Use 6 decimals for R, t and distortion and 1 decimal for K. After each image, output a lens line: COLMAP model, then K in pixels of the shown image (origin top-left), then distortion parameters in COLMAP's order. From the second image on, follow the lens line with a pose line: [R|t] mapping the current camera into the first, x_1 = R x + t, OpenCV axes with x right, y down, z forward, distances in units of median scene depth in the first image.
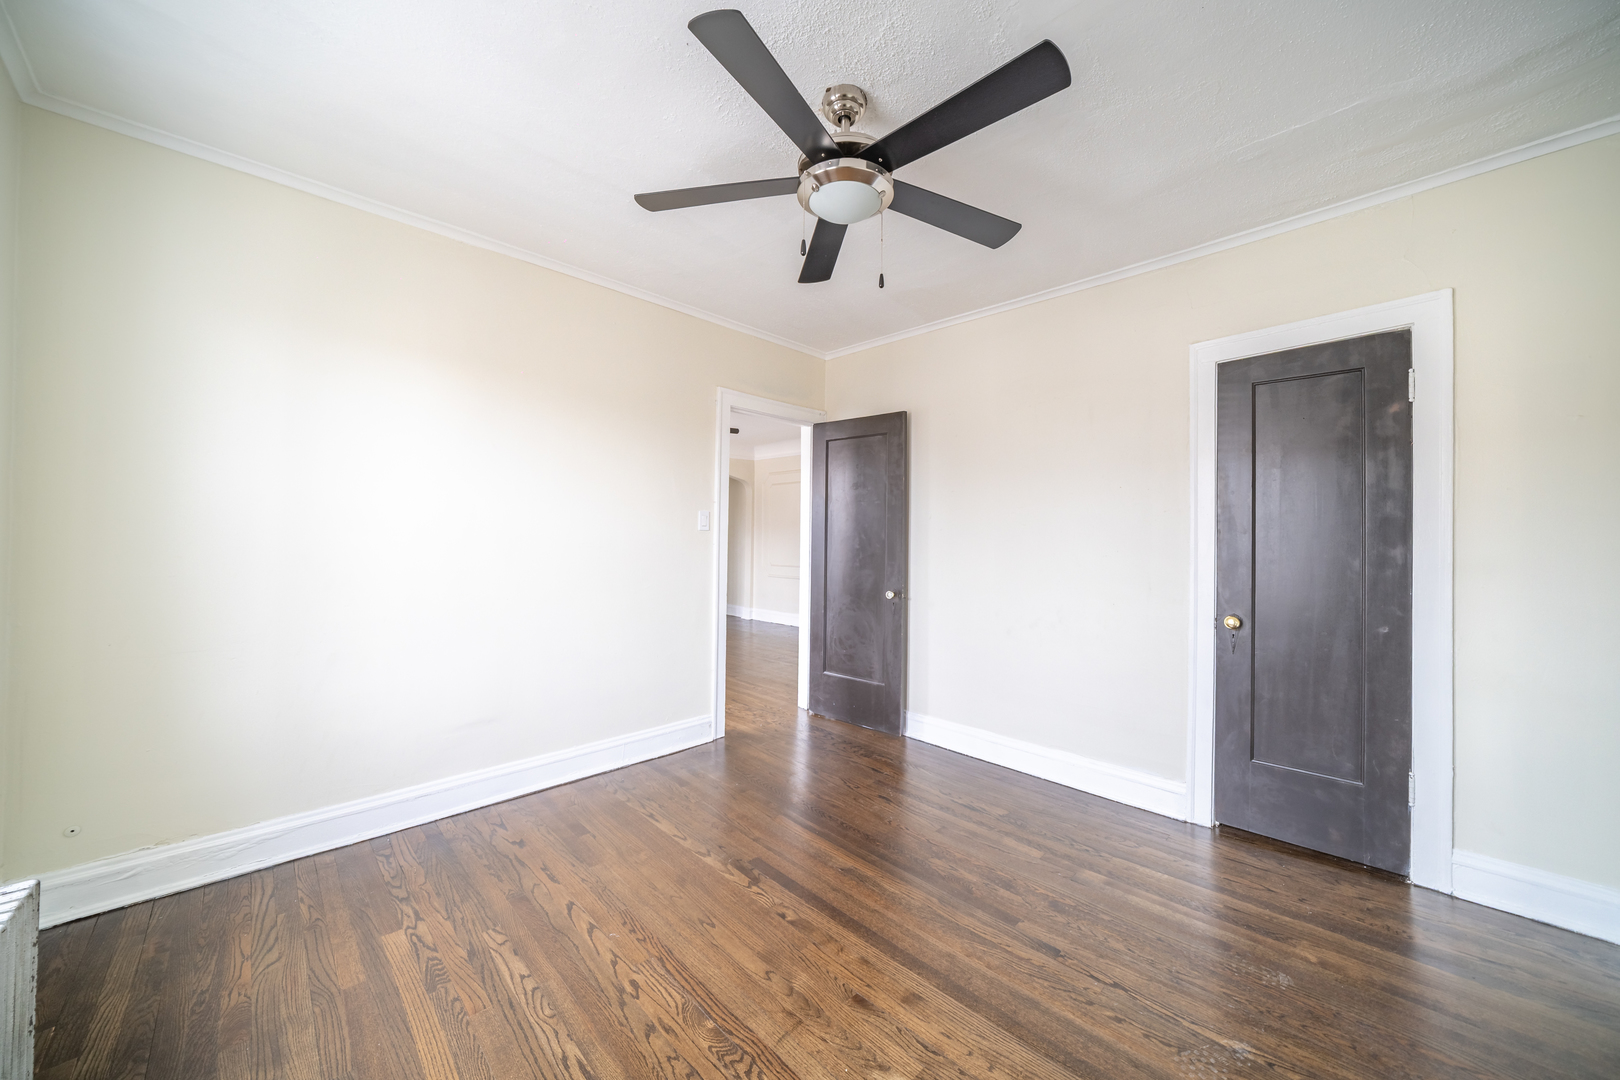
lens RADIAL K [[565.8, 0, 820.3], [0, 565.8, 532.7], [0, 0, 1]] dist [-0.014713, 0.000441]
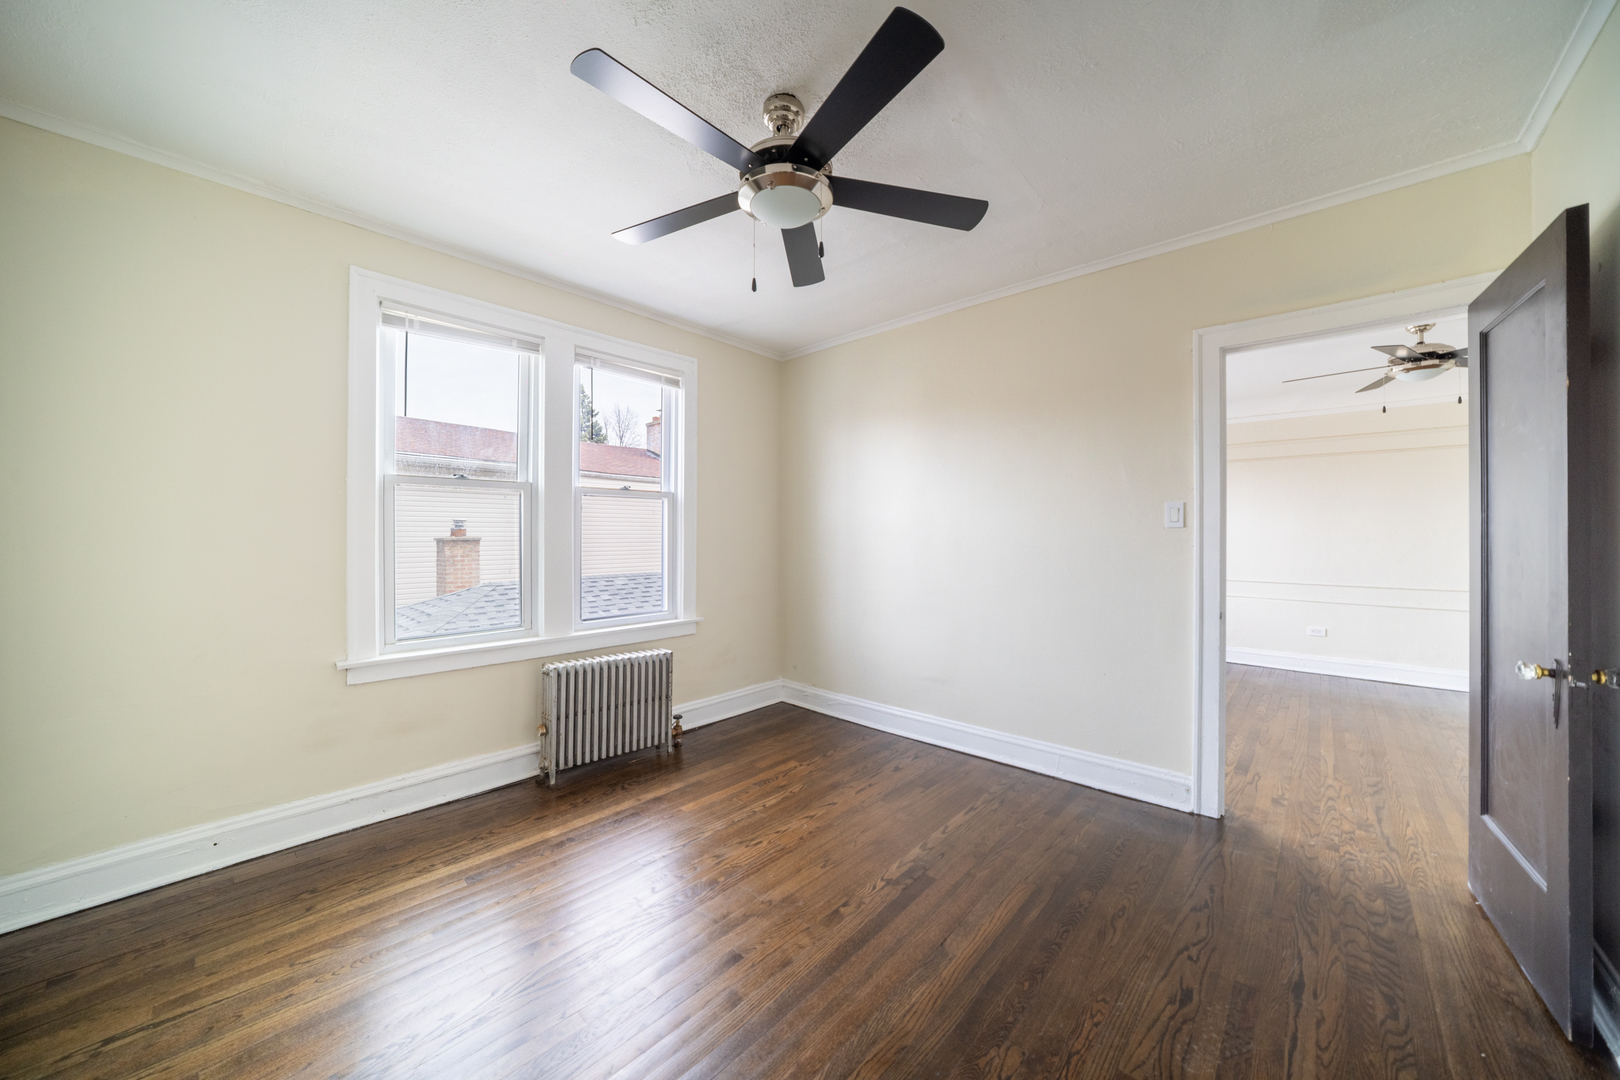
lens RADIAL K [[565.8, 0, 820.3], [0, 565.8, 532.7], [0, 0, 1]] dist [-0.014713, 0.000441]
pose [[0.069321, -0.019108, -0.997411, 0.853378], [0.009363, 0.999785, -0.018503, 0.020033], [0.997550, -0.008056, 0.069485, 0.787424]]
